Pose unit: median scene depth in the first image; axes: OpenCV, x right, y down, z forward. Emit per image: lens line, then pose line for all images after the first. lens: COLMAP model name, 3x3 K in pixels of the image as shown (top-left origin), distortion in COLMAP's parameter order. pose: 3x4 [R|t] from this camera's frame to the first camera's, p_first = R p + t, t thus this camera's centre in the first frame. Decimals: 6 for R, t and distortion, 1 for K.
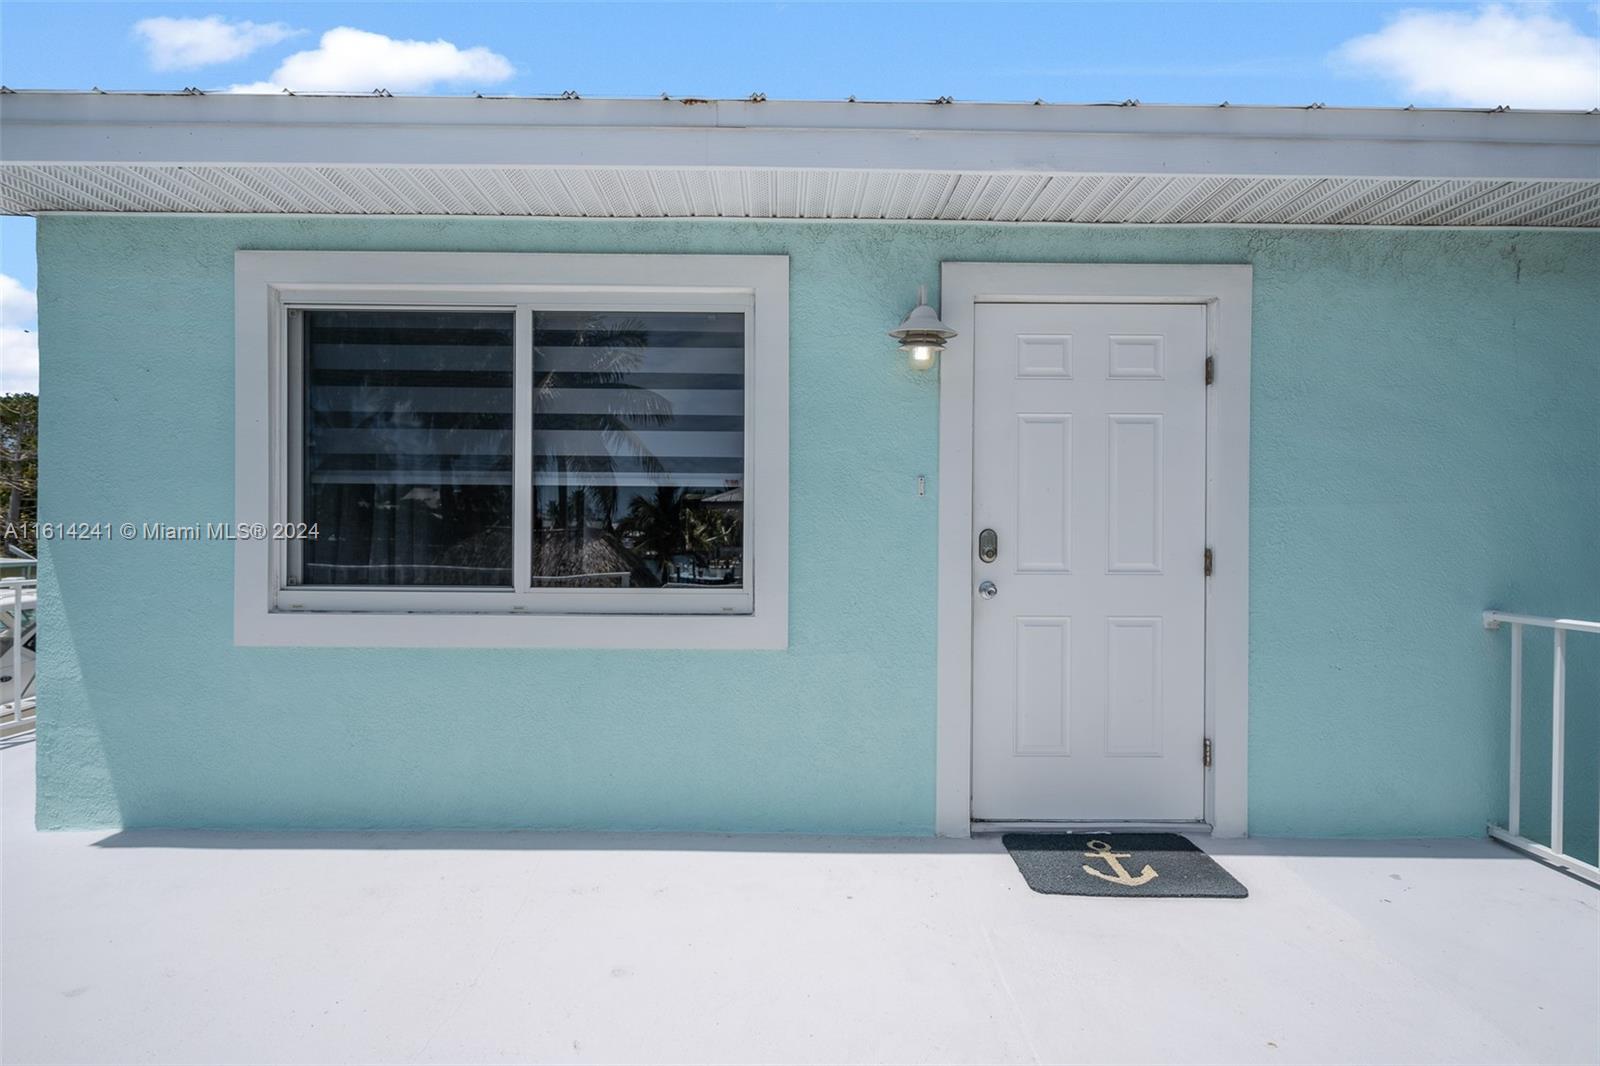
lens RADIAL K [[704.9, 0, 800.0], [0, 704.9, 533.0], [0, 0, 1]] dist [0.003450, 0.000121]
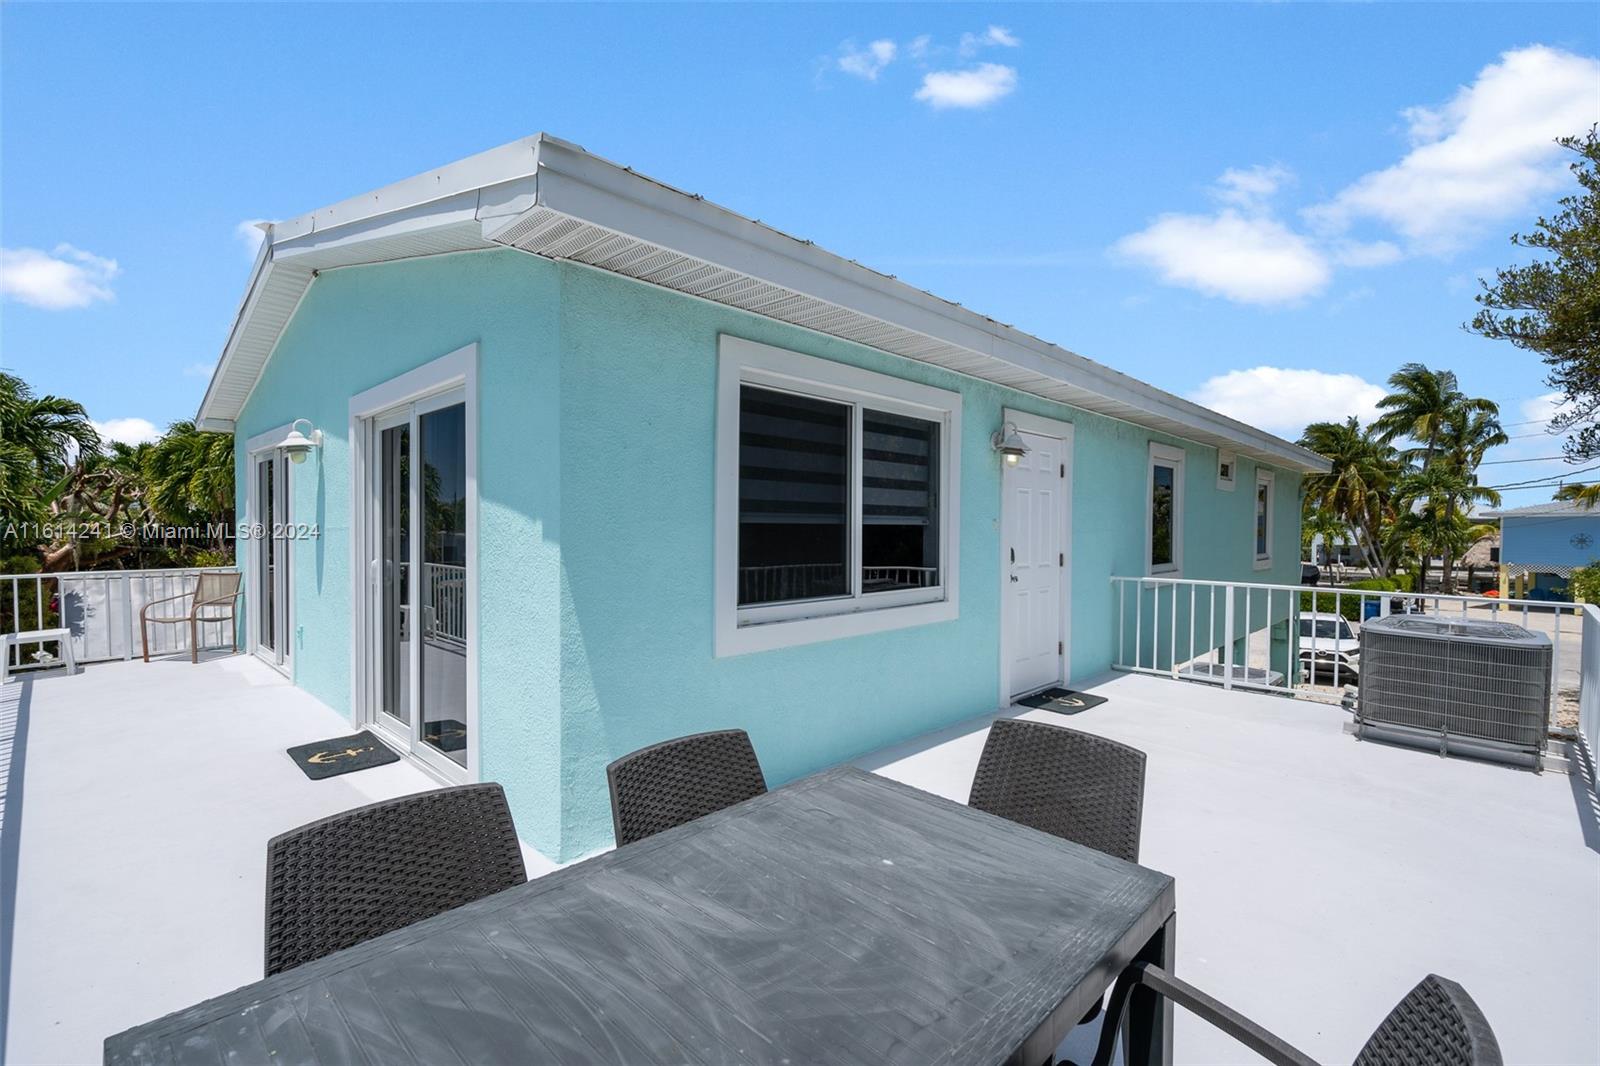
lens RADIAL K [[723.0, 0, 795.1], [0, 723.0, 538.3], [0, 0, 1]] dist [-0.000760, 0.000175]
pose [[0.701491, -0.014967, 0.712521, -1.573466], [0.027807, 0.999593, -0.006380, -0.032539], [-0.712135, 0.024288, 0.701622, 0.037114]]
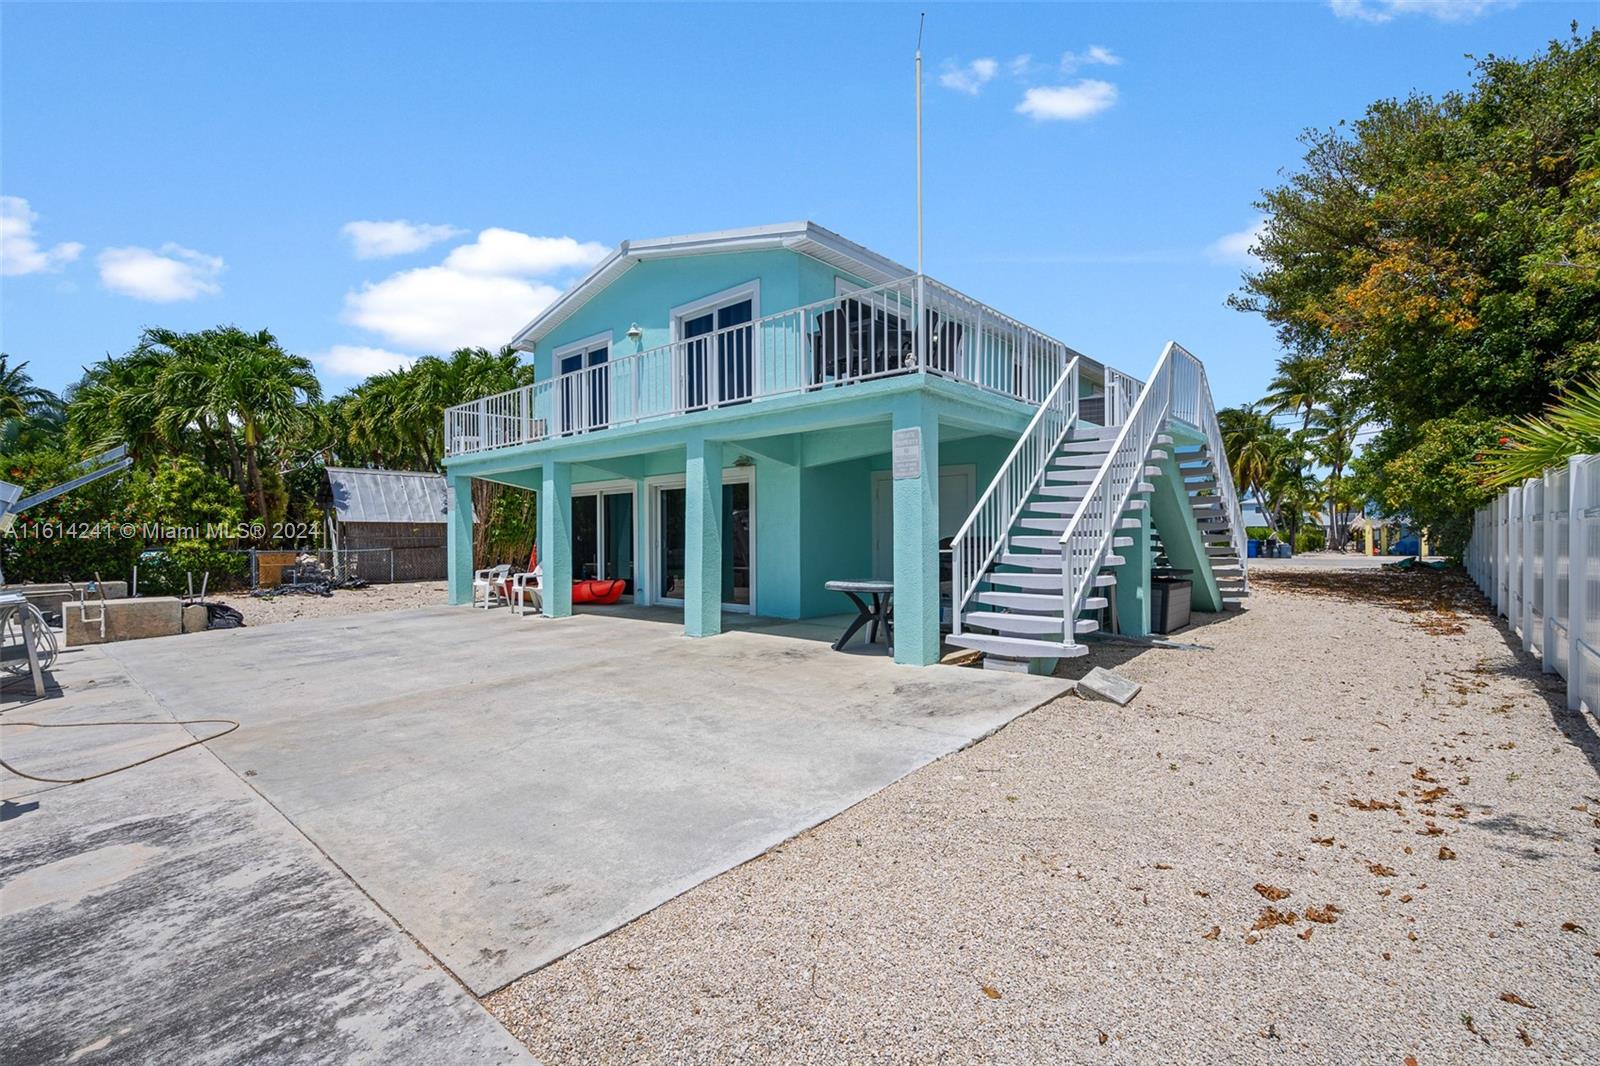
lens RADIAL K [[723.0, 0, 795.1], [0, 723.0, 538.3], [0, 0, 1]] dist [-0.000760, 0.000175]
pose [[0.669815, -0.013809, 0.742400, -3.812282], [0.042035, 0.998929, -0.019345, 1.075472], [-0.741337, 0.044164, 0.669678, -1.397205]]
